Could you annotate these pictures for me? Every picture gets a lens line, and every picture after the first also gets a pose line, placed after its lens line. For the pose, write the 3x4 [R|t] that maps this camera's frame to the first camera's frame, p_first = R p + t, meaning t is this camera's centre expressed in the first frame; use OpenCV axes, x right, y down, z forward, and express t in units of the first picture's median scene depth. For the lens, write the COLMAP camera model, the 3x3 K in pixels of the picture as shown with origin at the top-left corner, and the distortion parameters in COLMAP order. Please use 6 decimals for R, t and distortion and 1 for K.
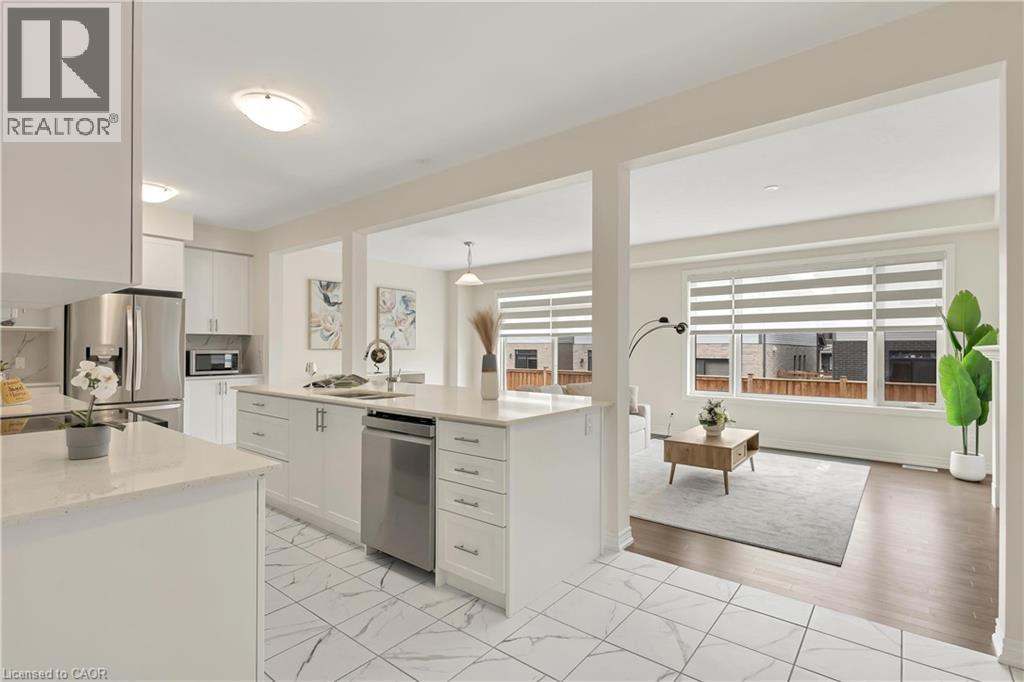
lens RADIAL K [[482.3, 0, 521.3], [0, 482.3, 353.8], [0, 0, 1]] dist [0.012635, -0.003480]
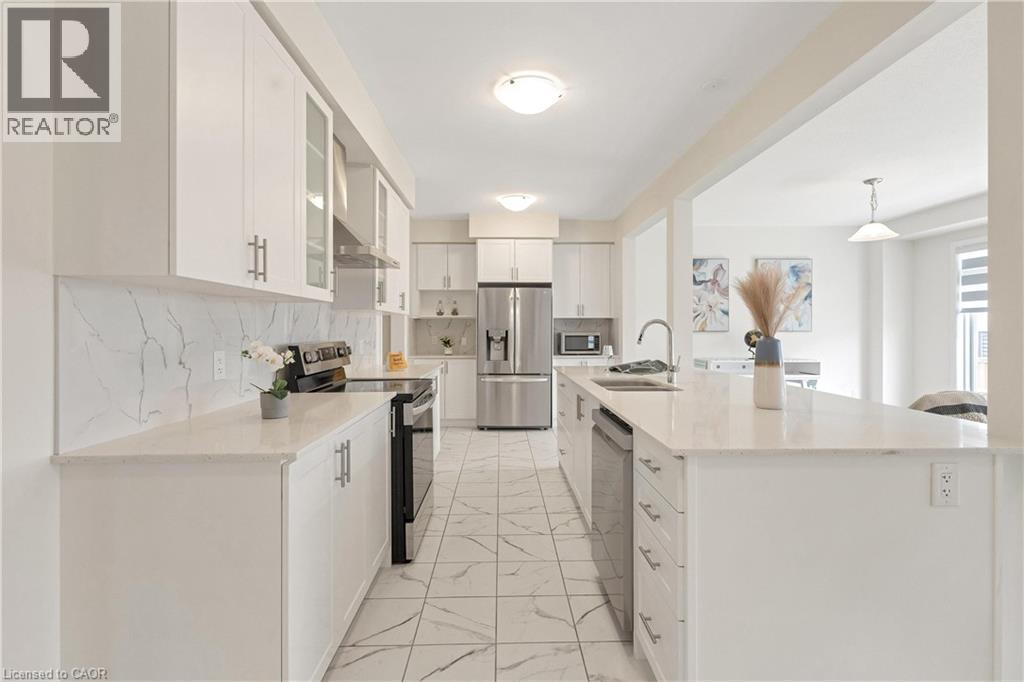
lens RADIAL K [[482.3, 0, 512.2], [0, 482.3, 331.5], [0, 0, 1]] dist [0.012635, -0.003480]
pose [[0.636059, 0.000209, -0.771640, 0.113152], [-0.007010, 0.999960, -0.005508, -0.001962], [0.771609, 0.008913, 0.636035, 0.160563]]
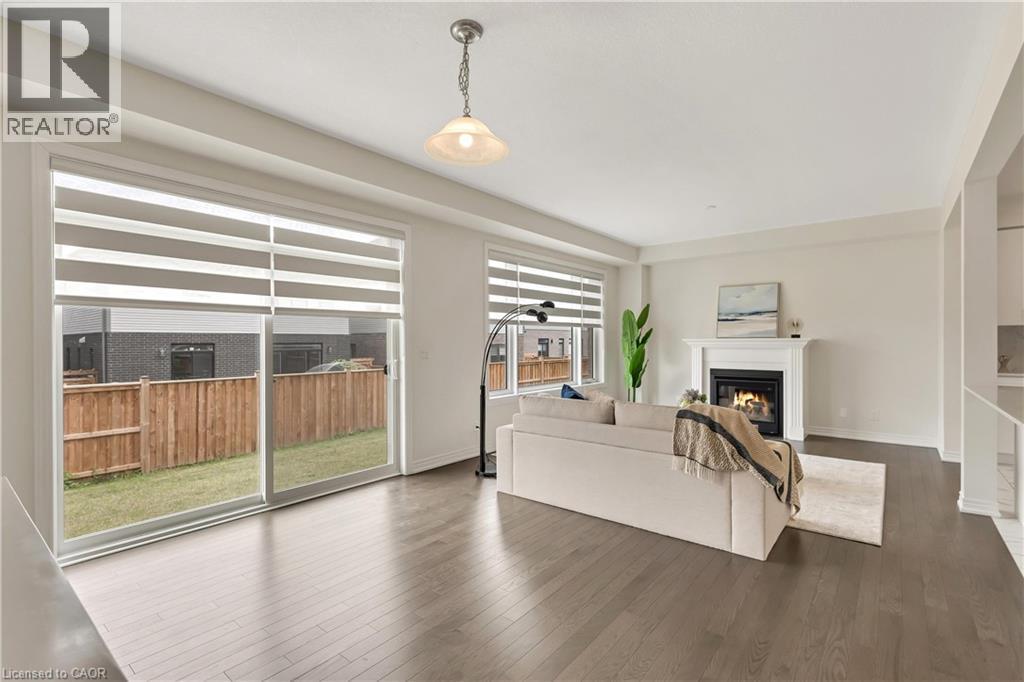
lens RADIAL K [[482.3, 0, 510.3], [0, 482.3, 345.4], [0, 0, 1]] dist [0.012635, -0.003480]
pose [[0.013184, -0.011653, 0.999845, -0.494558], [0.012637, 0.999854, 0.011486, -0.013598], [-0.999833, 0.012484, 0.013329, 1.051868]]
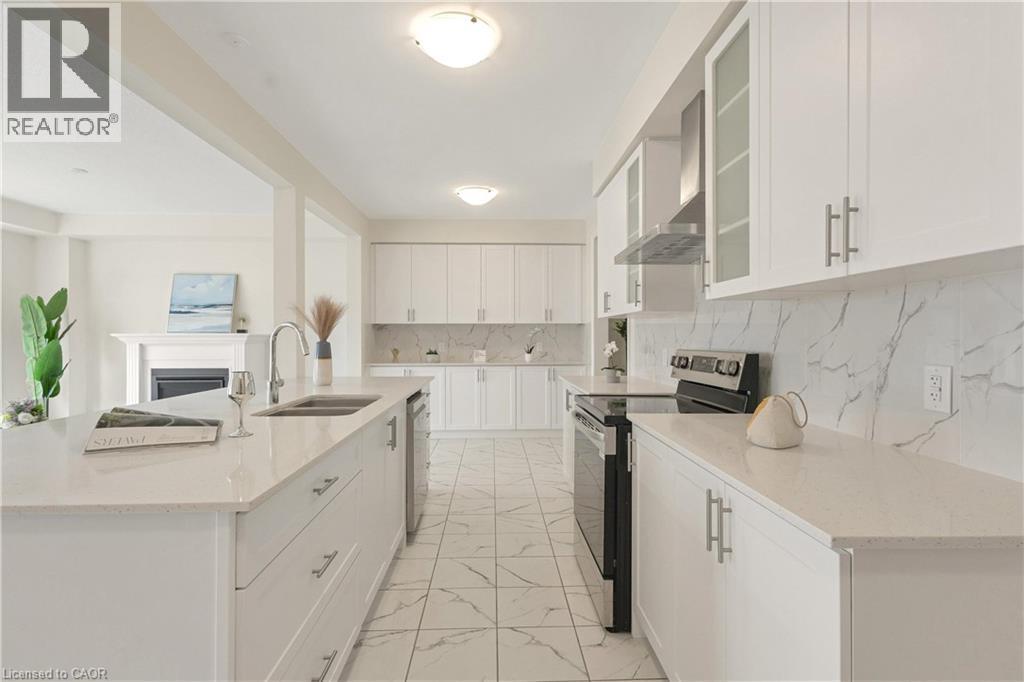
lens RADIAL K [[482.3, 0, 521.4], [0, 482.3, 335.6], [0, 0, 1]] dist [0.012635, -0.003480]
pose [[-0.664283, -0.001701, 0.747479, -0.572741], [0.006548, 0.999946, 0.008094, -0.009006], [-0.747452, 0.010271, -0.664236, 0.699865]]
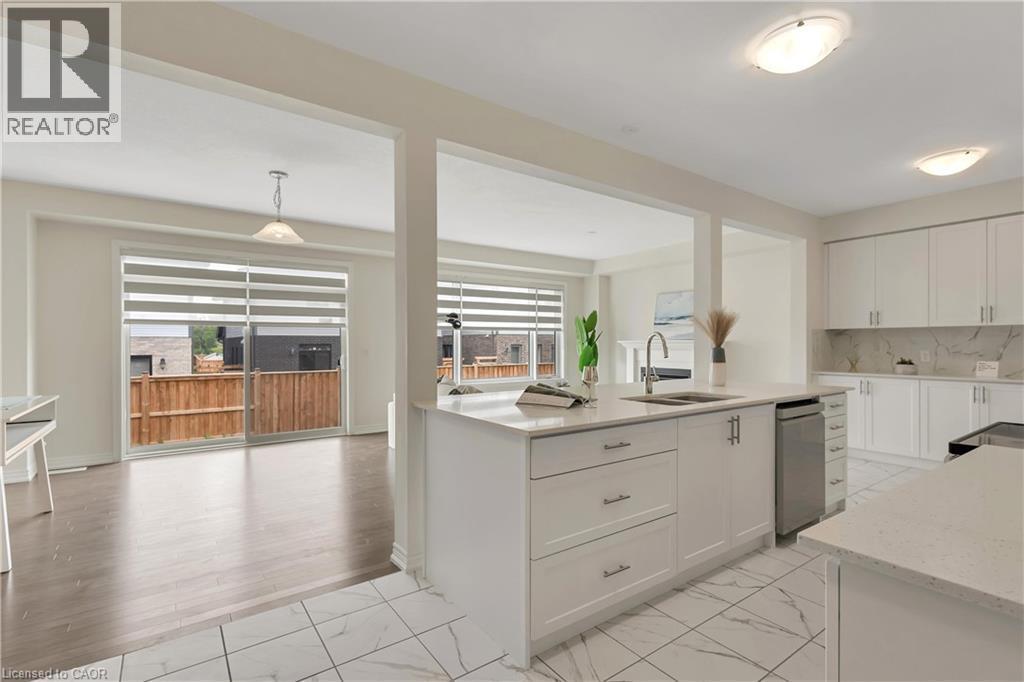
lens RADIAL K [[482.3, 0, 508.4], [0, 482.3, 342.0], [0, 0, 1]] dist [0.012635, -0.003480]
pose [[0.278286, -0.001922, 0.960496, -0.685127], [0.013146, 0.999912, -0.001808, -0.008881], [-0.960408, 0.013130, 0.278287, 0.593148]]
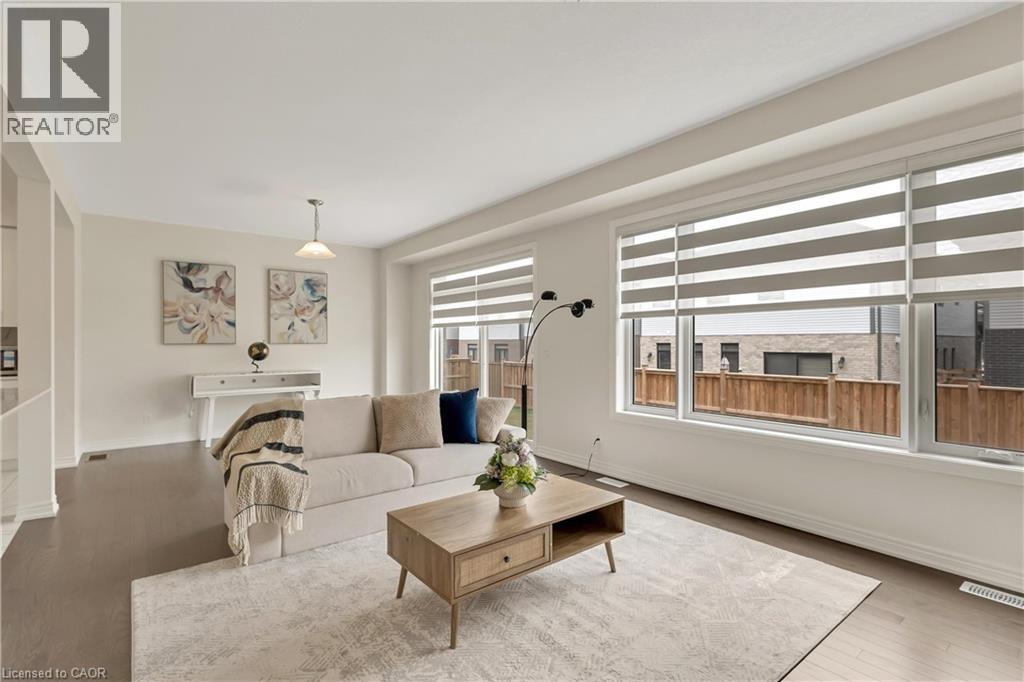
lens RADIAL K [[482.3, 0, 513.8], [0, 482.3, 348.1], [0, 0, 1]] dist [0.012635, -0.003480]
pose [[0.971175, -0.002408, -0.238355, 0.402436], [0.002920, 0.999994, 0.001796, -0.002339], [0.238350, -0.002440, 0.971176, 0.373126]]
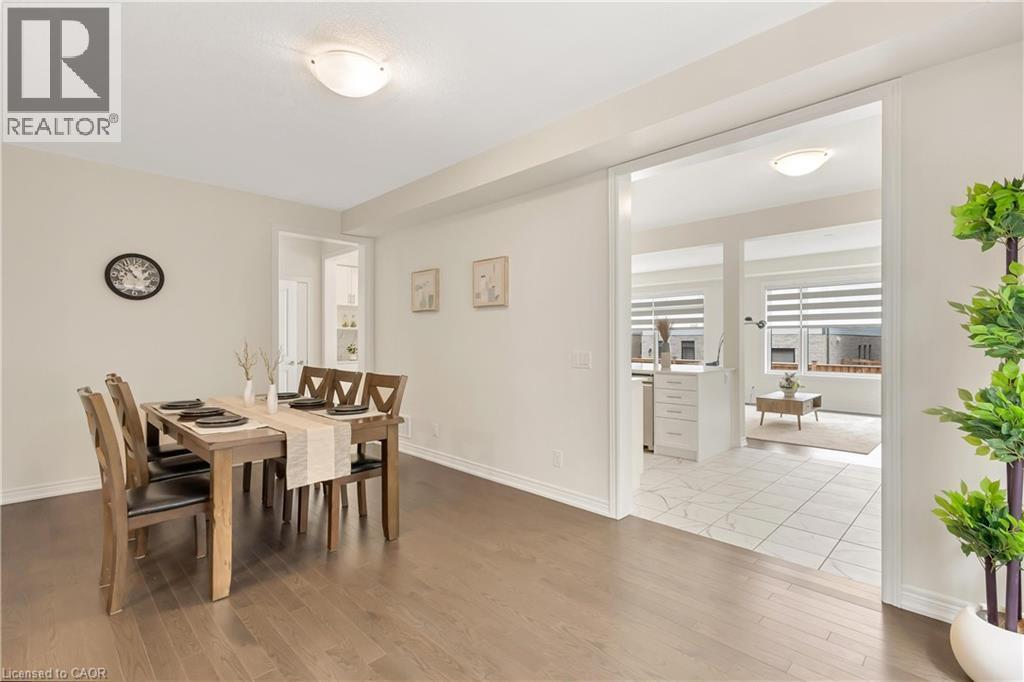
lens RADIAL K [[482.3, 0, 519.7], [0, 482.3, 342.3], [0, 0, 1]] dist [0.012635, -0.003480]
pose [[0.994548, -0.003888, -0.104209, -0.219676], [0.003342, 0.999980, -0.005419, 0.003244], [0.104228, 0.005041, 0.994541, -0.464049]]
